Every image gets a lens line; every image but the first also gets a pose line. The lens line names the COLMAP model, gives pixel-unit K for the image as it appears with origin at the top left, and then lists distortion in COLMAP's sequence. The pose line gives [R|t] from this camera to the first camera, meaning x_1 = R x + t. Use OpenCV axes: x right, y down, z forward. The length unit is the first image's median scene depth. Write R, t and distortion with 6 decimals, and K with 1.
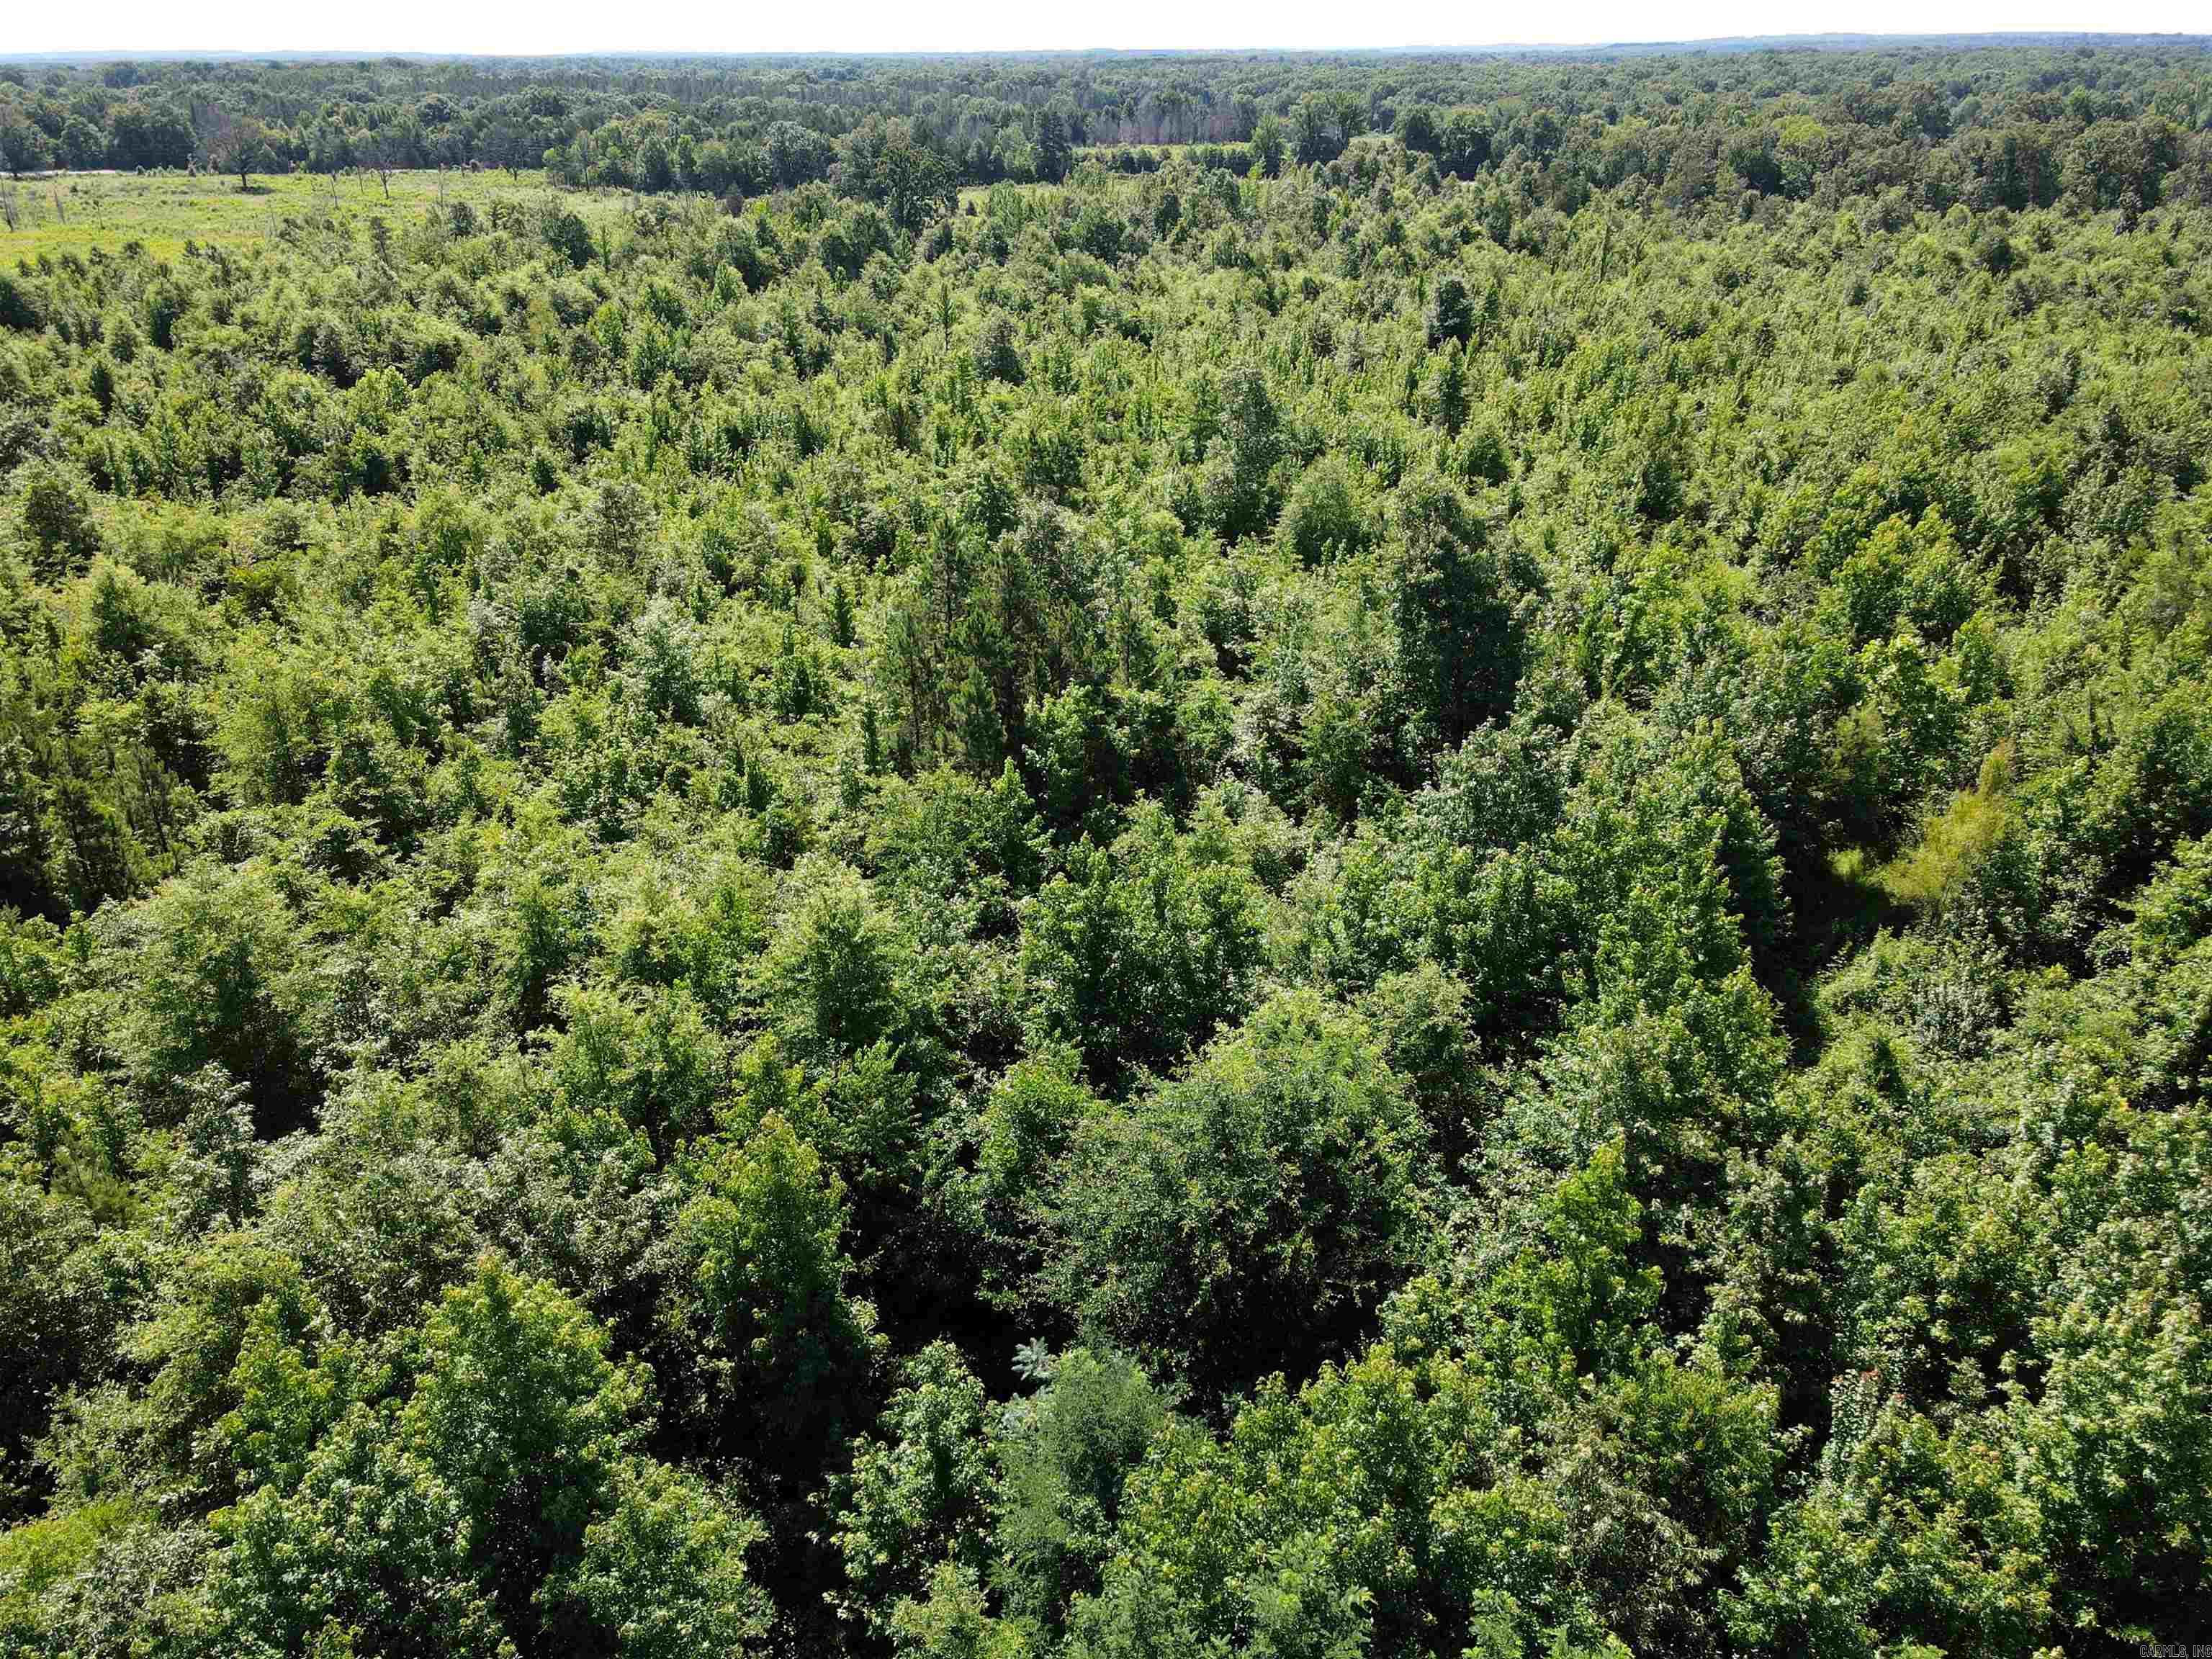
lens RADIAL K [[1608.6, 0, 1107.0], [0, 1608.6, 834.2], [0, 0, 1]] dist [0.014636, -0.000252]
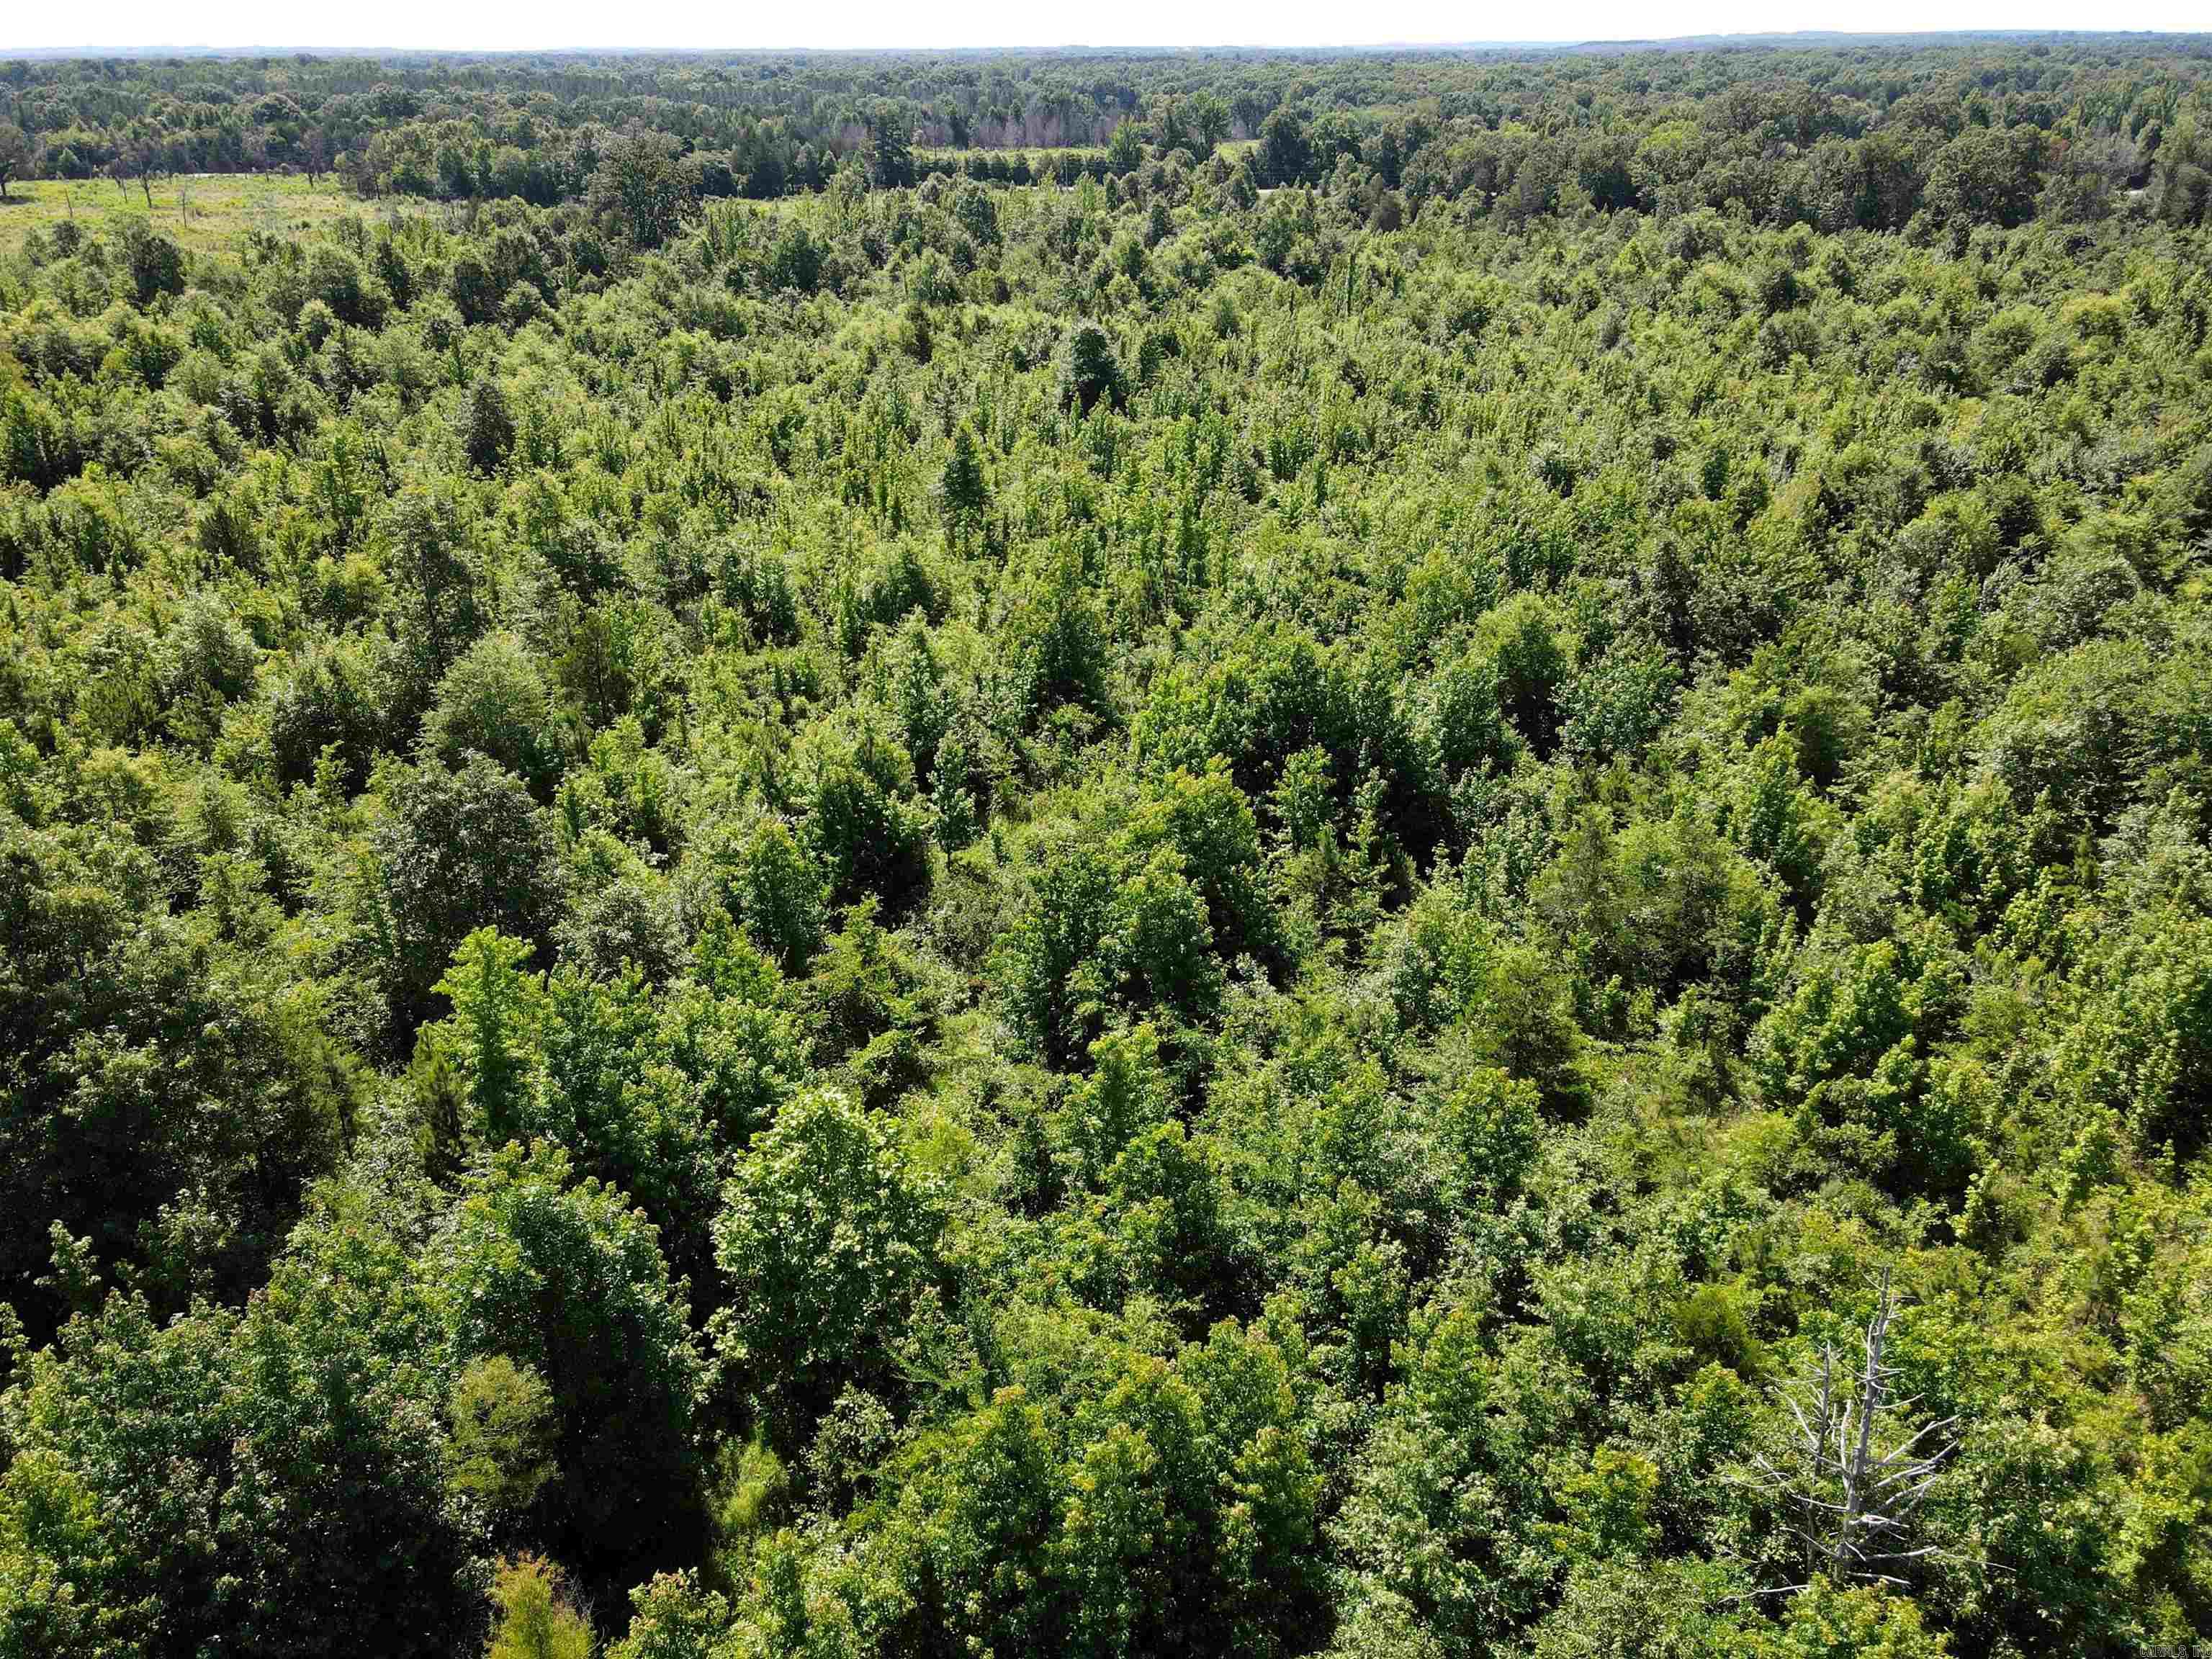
lens RADIAL K [[1608.6, 0, 1094.5], [0, 1608.6, 829.1], [0, 0, 1]] dist [0.014636, -0.000252]
pose [[0.999976, -0.001581, 0.006734, 0.092590], [0.001585, 0.999999, -0.000695, -0.035264], [-0.006733, 0.000706, 0.999977, 0.067783]]
